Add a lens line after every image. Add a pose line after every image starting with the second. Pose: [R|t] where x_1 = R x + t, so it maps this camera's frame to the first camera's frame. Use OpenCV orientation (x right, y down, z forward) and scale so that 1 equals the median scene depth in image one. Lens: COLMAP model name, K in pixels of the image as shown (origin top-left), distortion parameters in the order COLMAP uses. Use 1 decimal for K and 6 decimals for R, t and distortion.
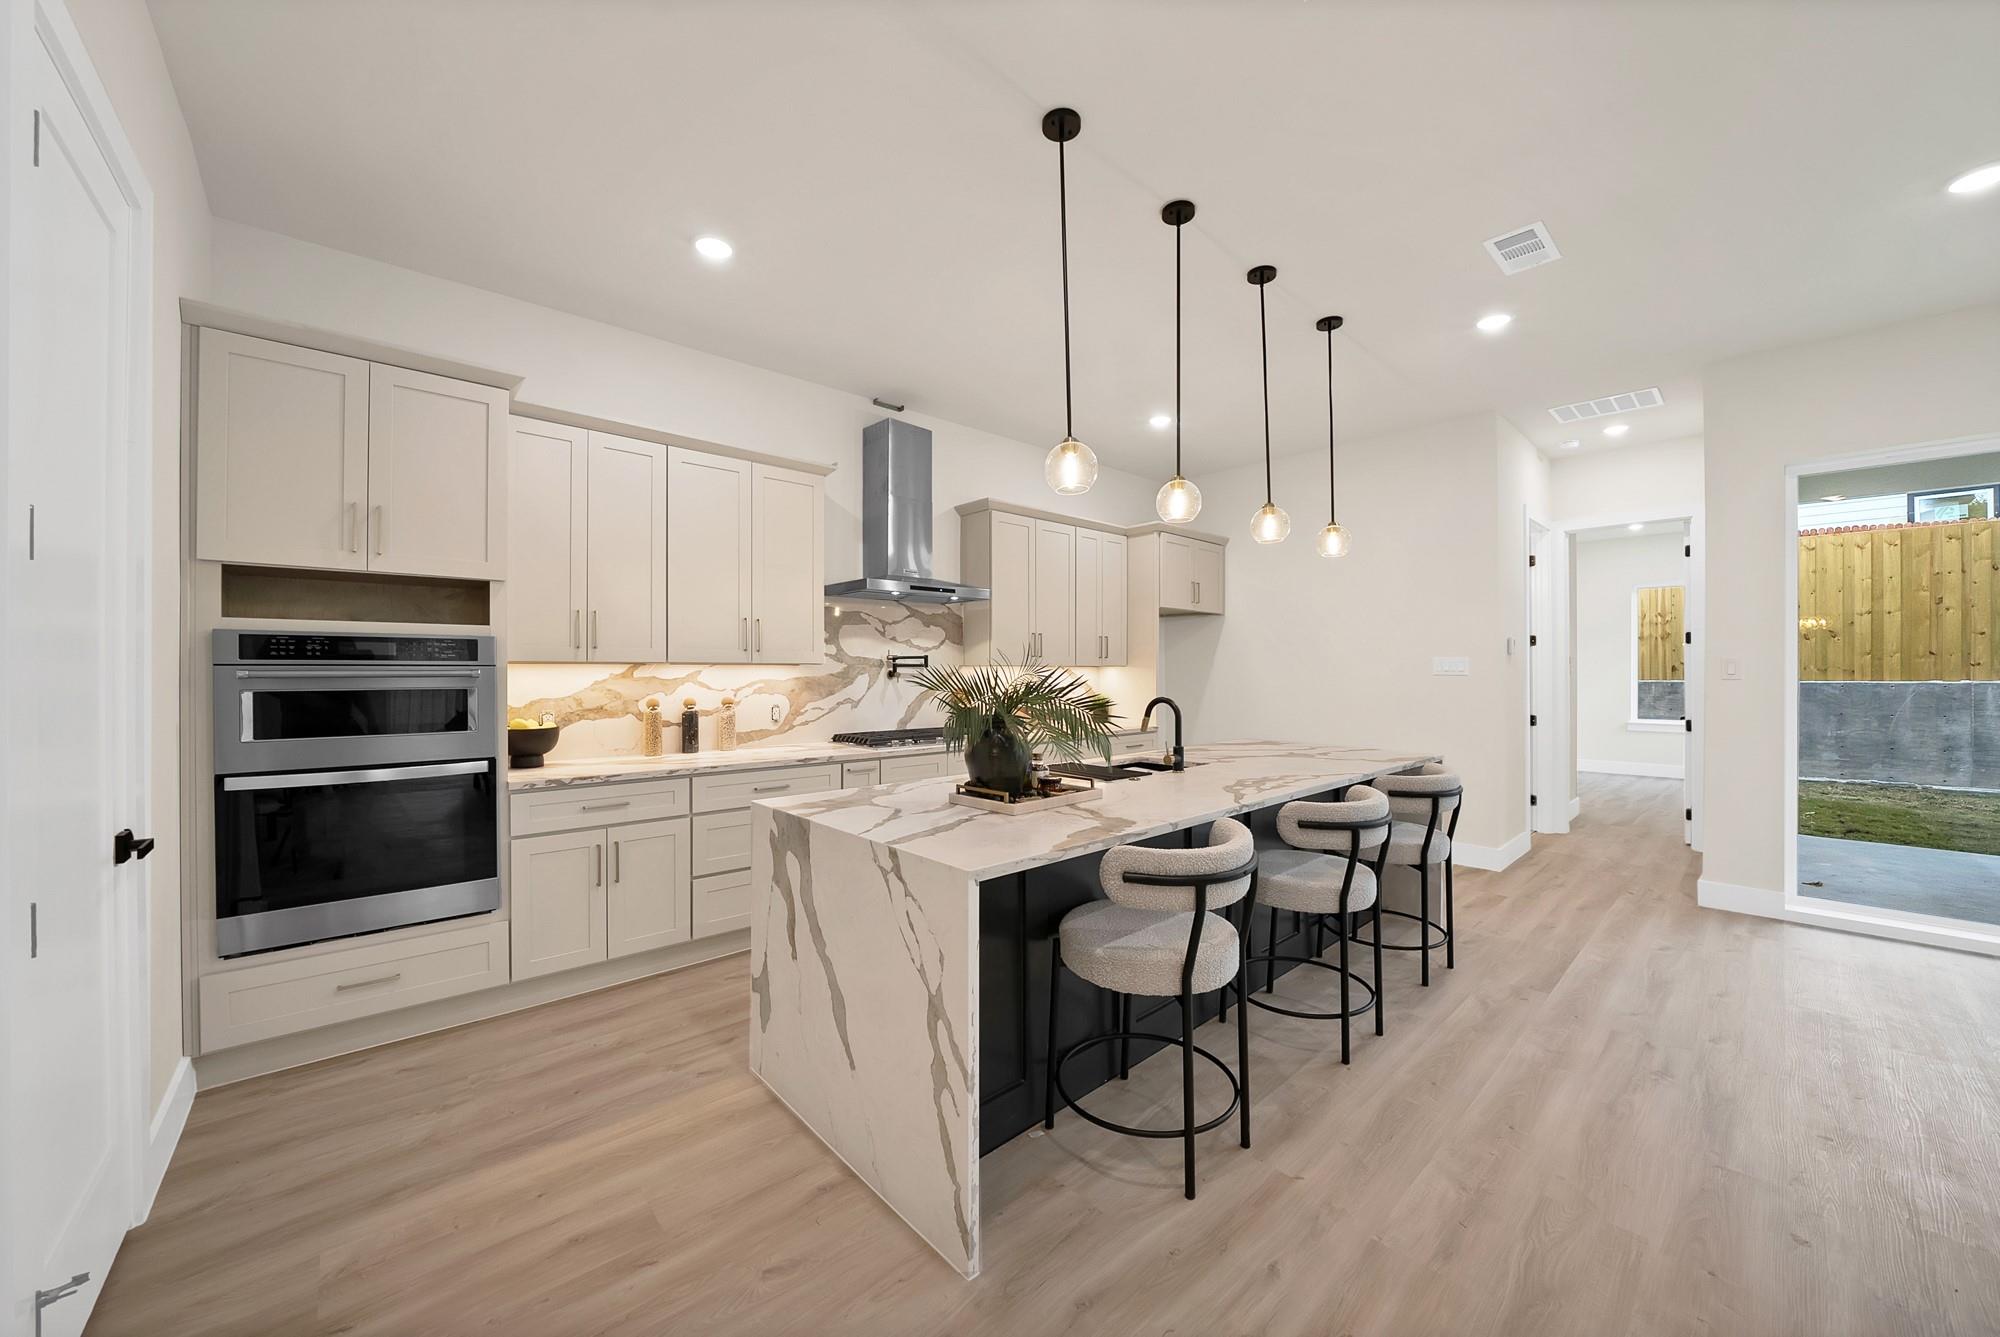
lens RADIAL K [[720.8, 0, 996.1], [0, 720.8, 668.3], [0, 0, 1]] dist [-0.025024, 0.001397]
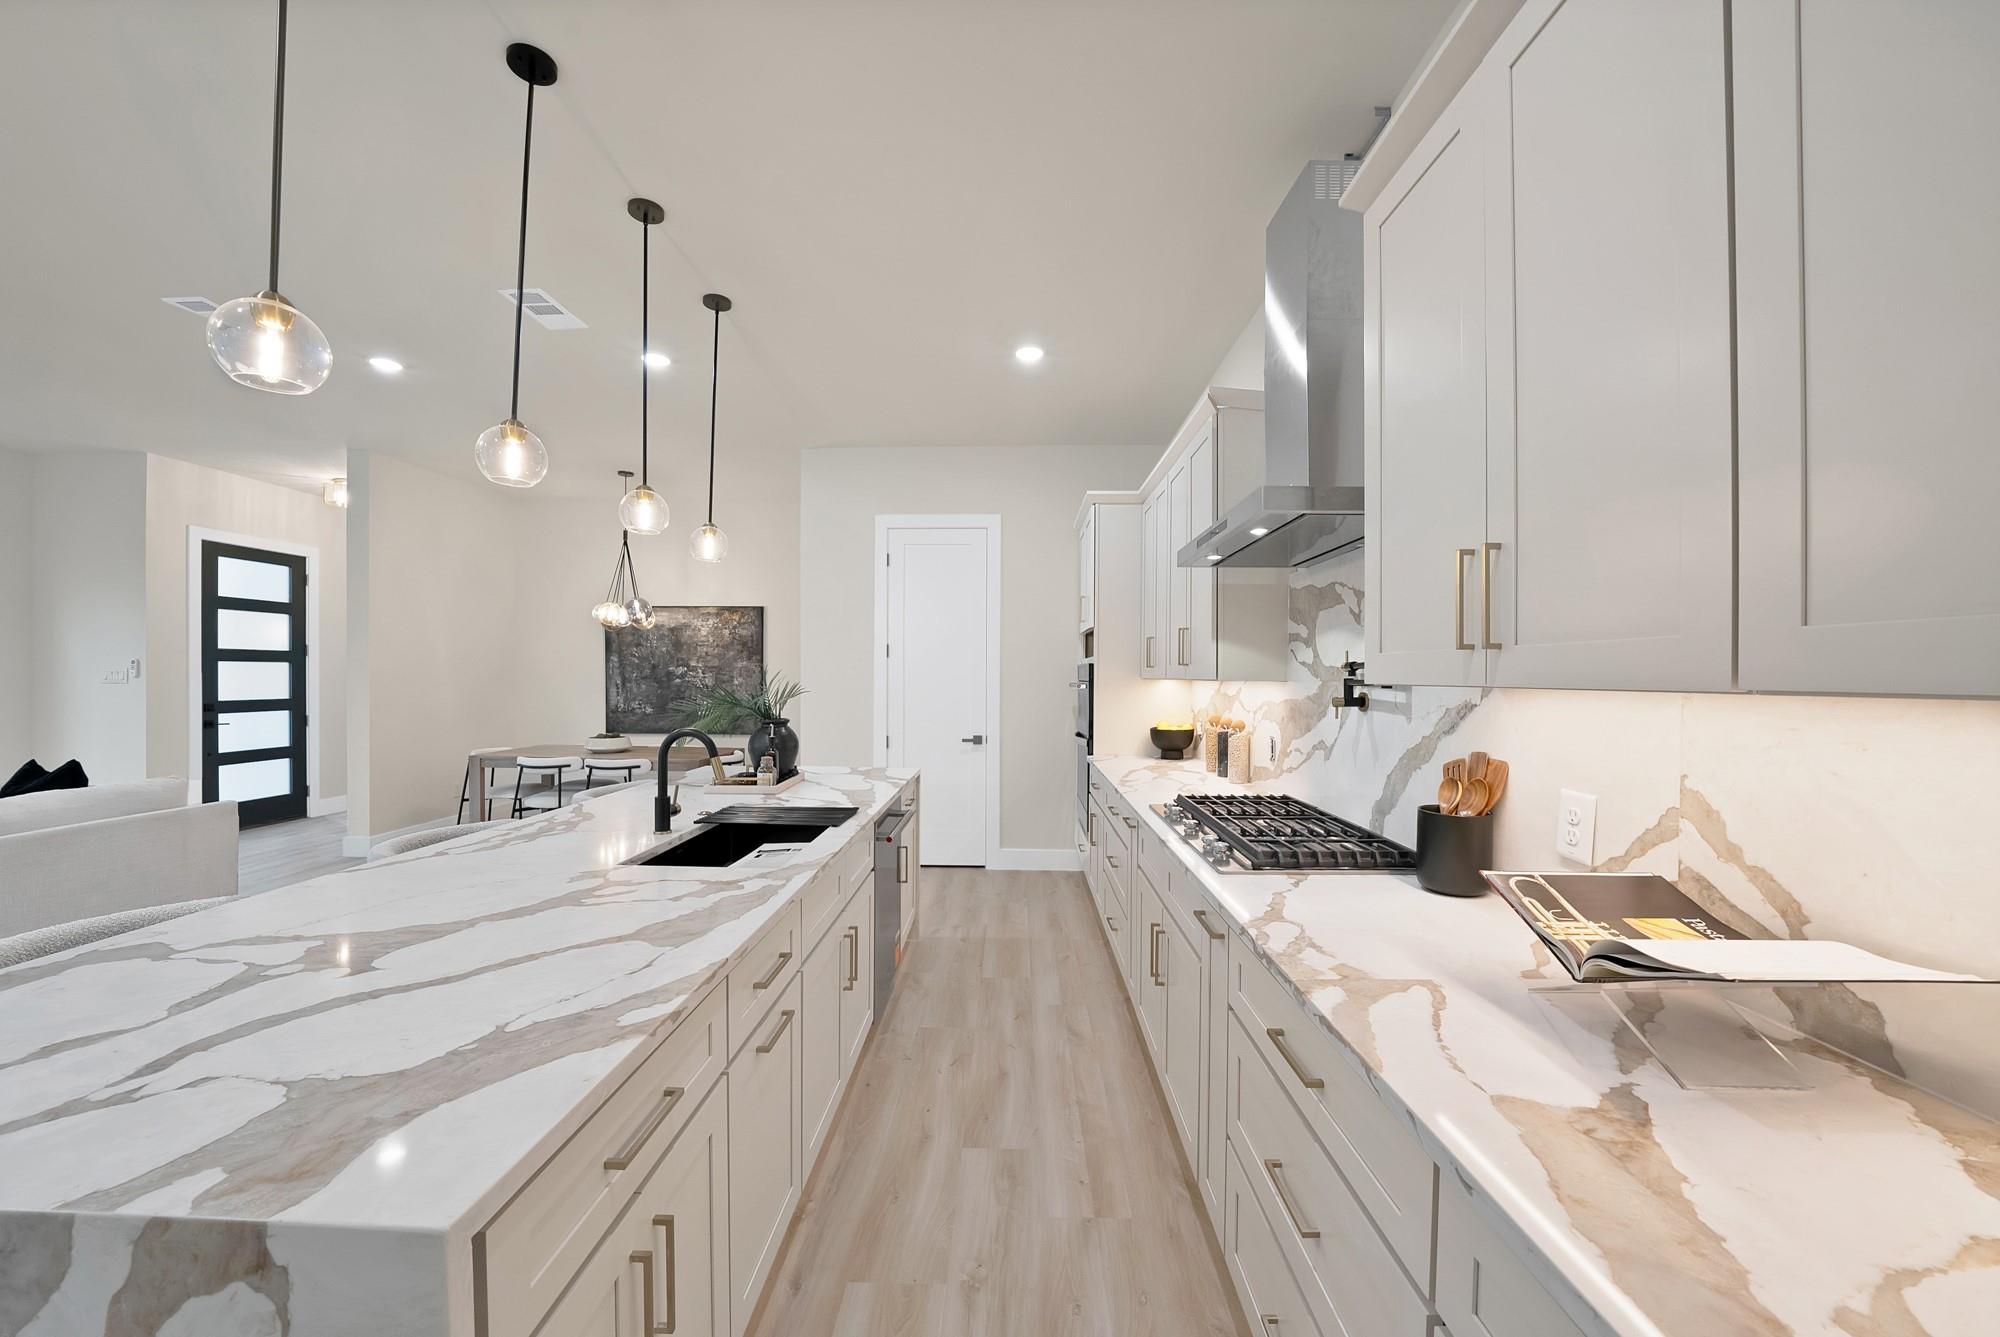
lens RADIAL K [[720.8, 0, 1017.9], [0, 720.8, 681.6], [0, 0, 1]] dist [-0.025024, 0.001397]
pose [[-0.667590, 0.000775, -0.744528, 0.367514], [-0.003750, 0.999983, 0.004403, -0.006094], [0.744519, 0.005731, -0.667576, 1.171795]]
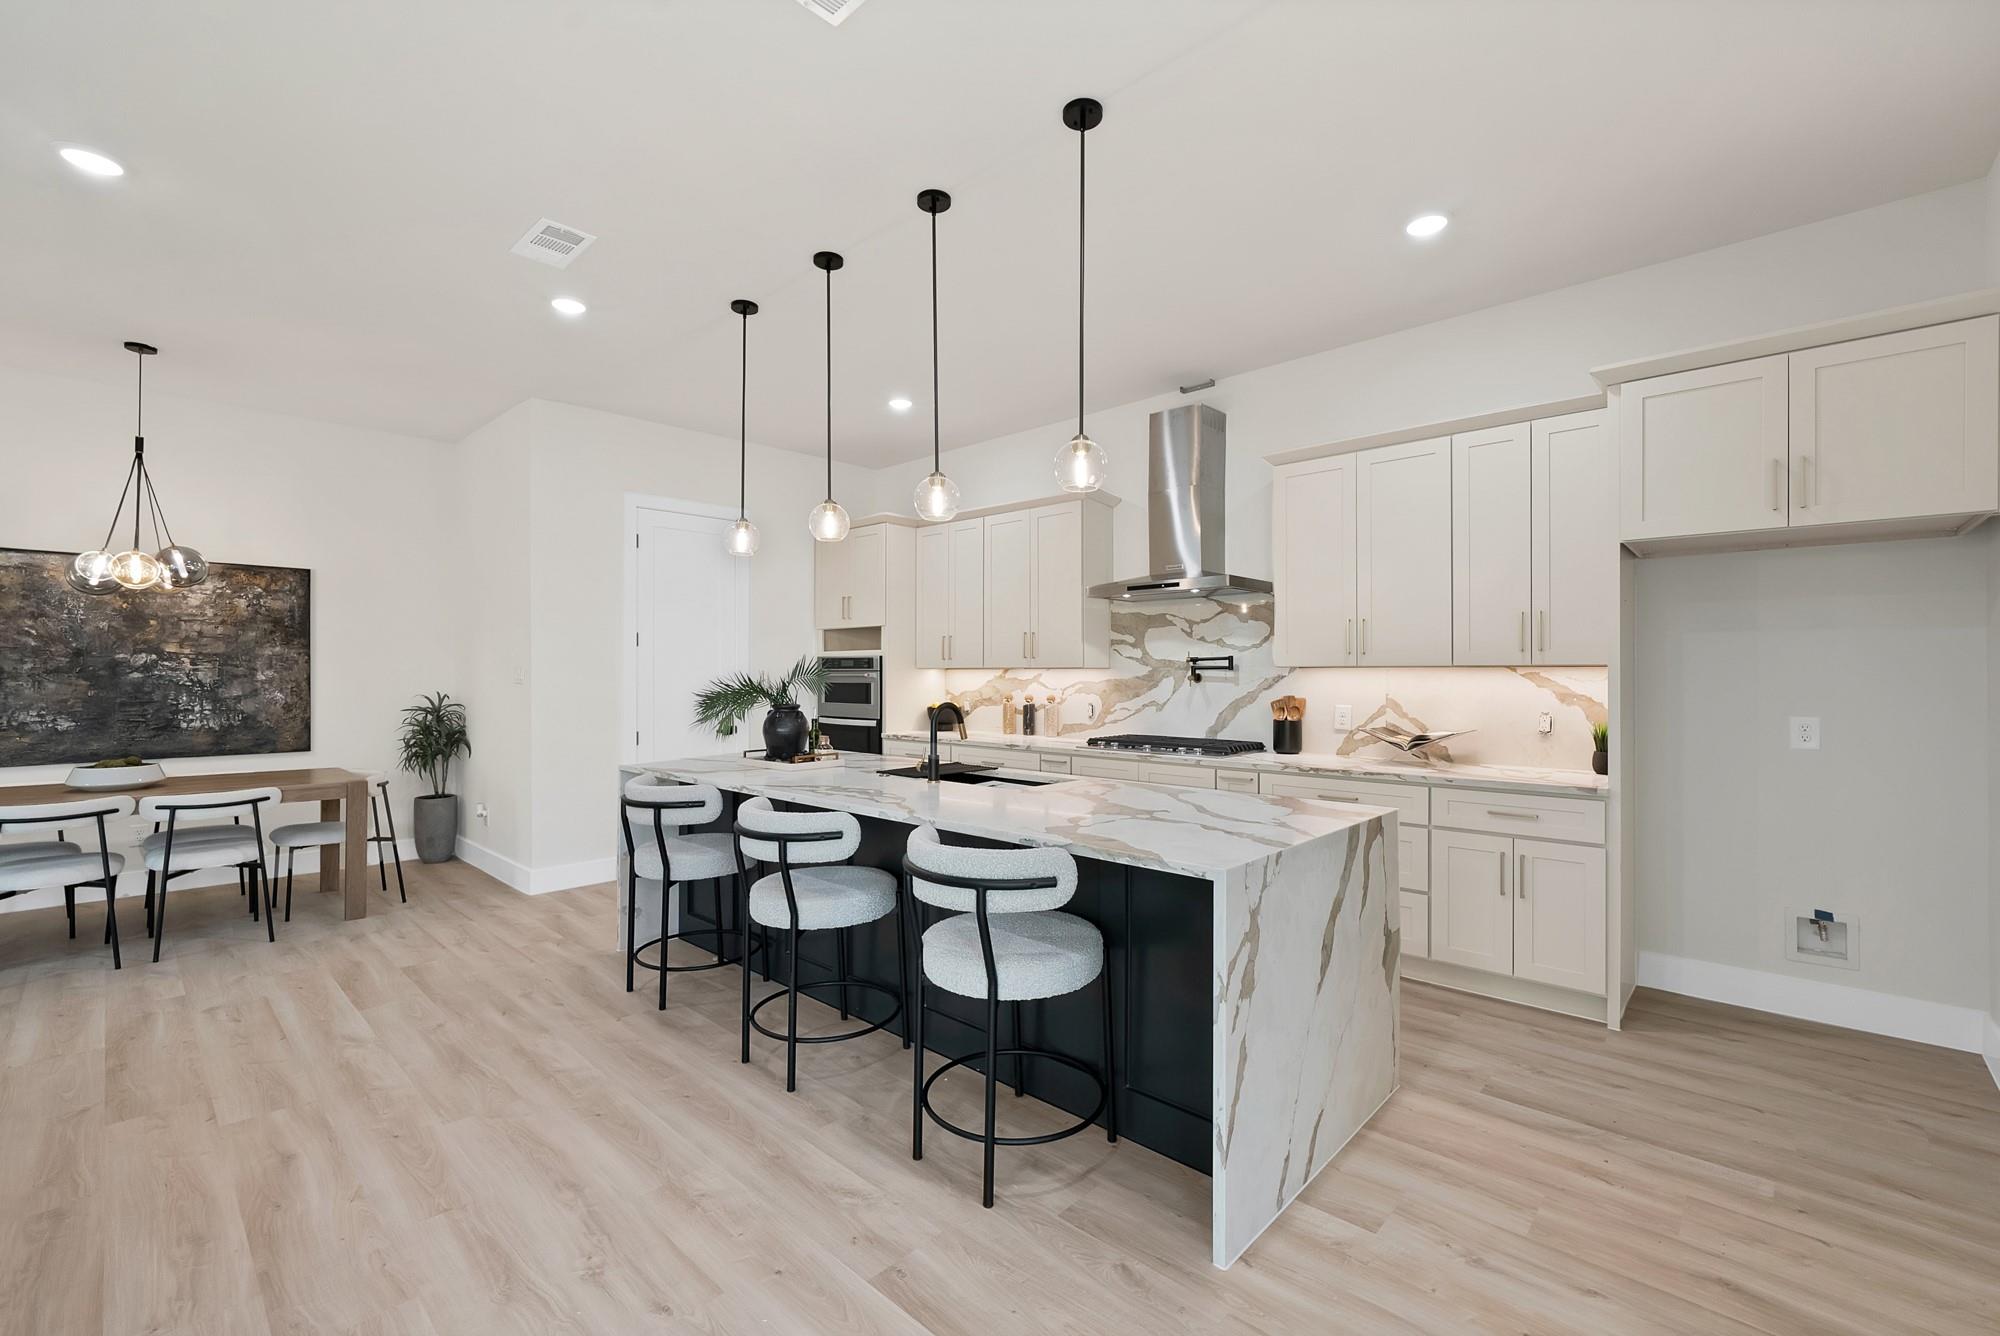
lens RADIAL K [[837.0, 0, 1007.1], [0, 837.0, 675.0], [0, 0, 1]] dist [0.004301, 0.000780]
pose [[0.102833, 0.001927, -0.994697, 0.918429], [0.003510, 0.999991, 0.002301, 0.001770], [0.994692, -0.003728, 0.102825, 0.660551]]
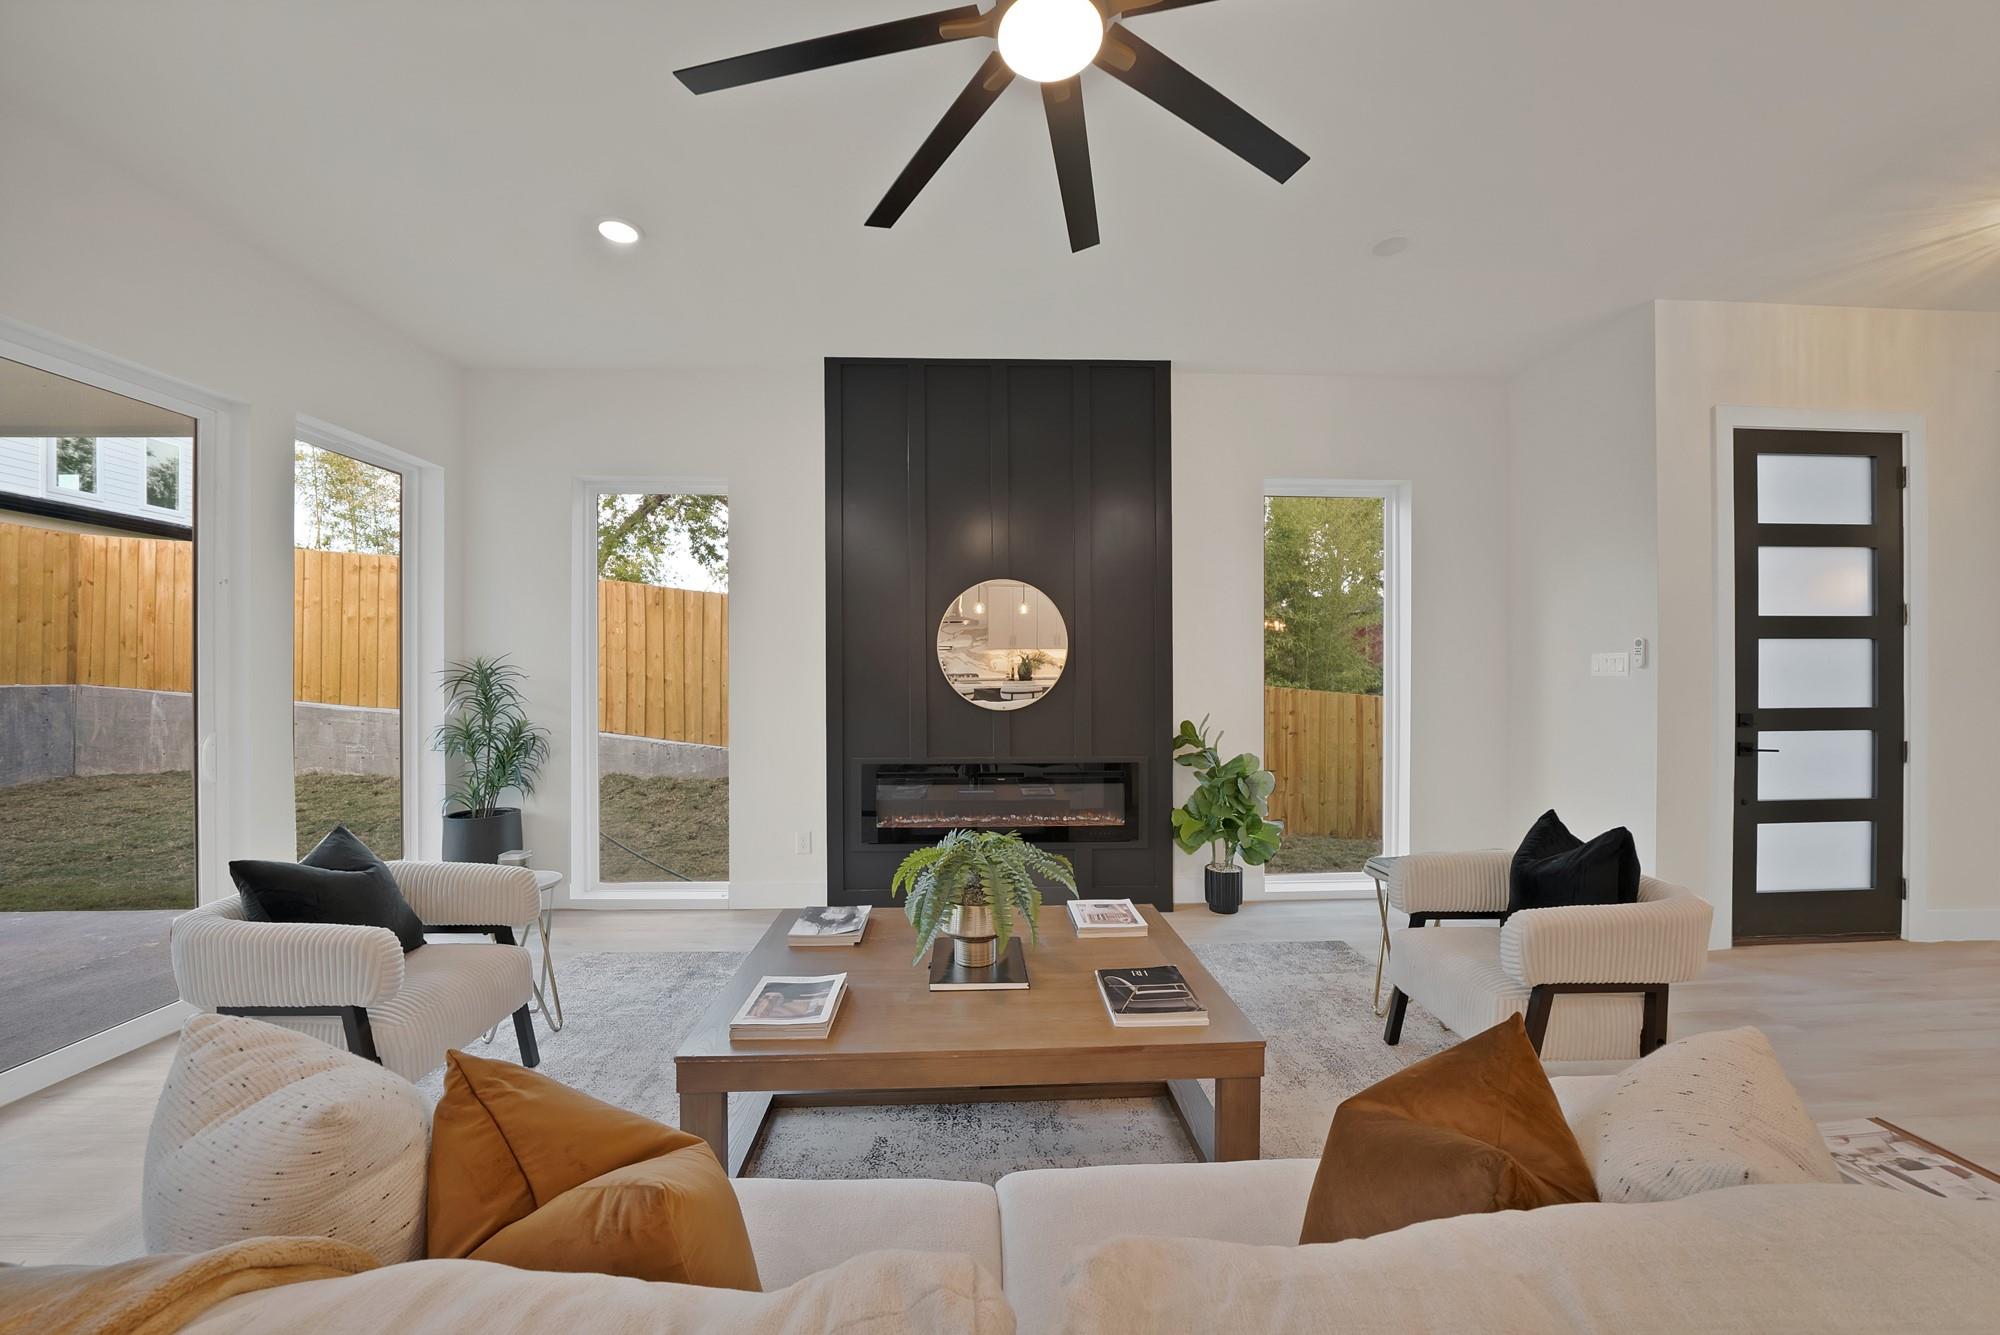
lens RADIAL K [[720.8, 0, 1000.2], [0, 720.8, 673.0], [0, 0, 1]] dist [-0.025024, 0.001397]
pose [[-0.770202, -0.000215, 0.637799, 0.531333], [0.000522, 0.999999, 0.000967, 0.001984], [-0.637799, 0.001078, -0.770202, 0.309221]]
